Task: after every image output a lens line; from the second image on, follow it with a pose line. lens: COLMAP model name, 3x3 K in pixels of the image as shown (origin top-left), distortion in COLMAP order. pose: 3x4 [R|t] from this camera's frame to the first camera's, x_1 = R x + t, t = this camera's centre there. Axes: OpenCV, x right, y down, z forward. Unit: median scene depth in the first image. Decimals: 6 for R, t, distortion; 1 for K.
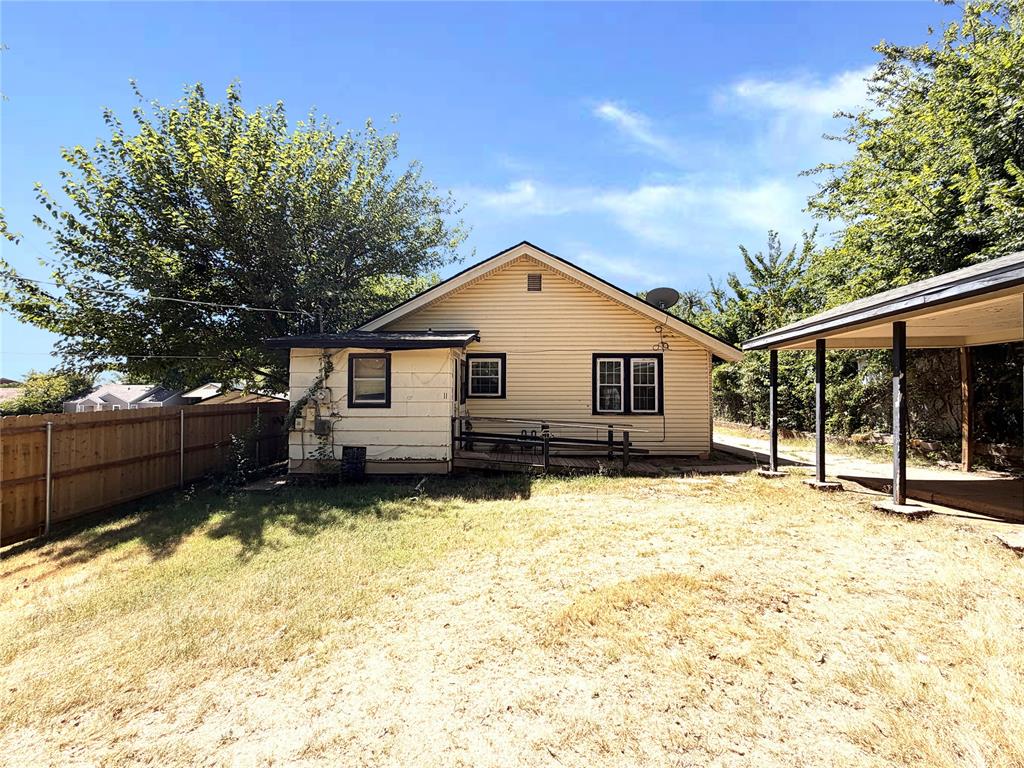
lens RADIAL K [[408.5, 0, 512.4], [0, 408.5, 387.9], [0, 0, 1]] dist [0.001322, -0.000175]
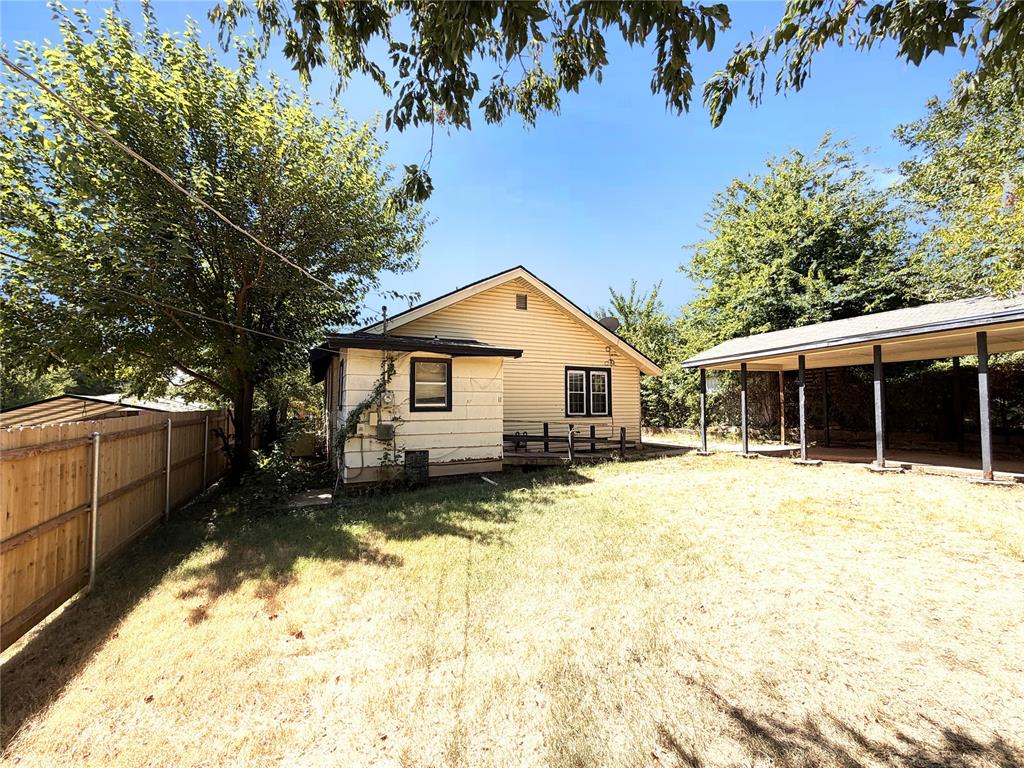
lens RADIAL K [[408.5, 0, 515.8], [0, 408.5, 385.8], [0, 0, 1]] dist [0.001322, -0.000175]
pose [[0.889021, 0.017494, 0.457533, -0.627396], [-0.002022, 0.999410, -0.034285, 0.019615], [-0.457863, 0.029555, 0.888531, 0.002686]]
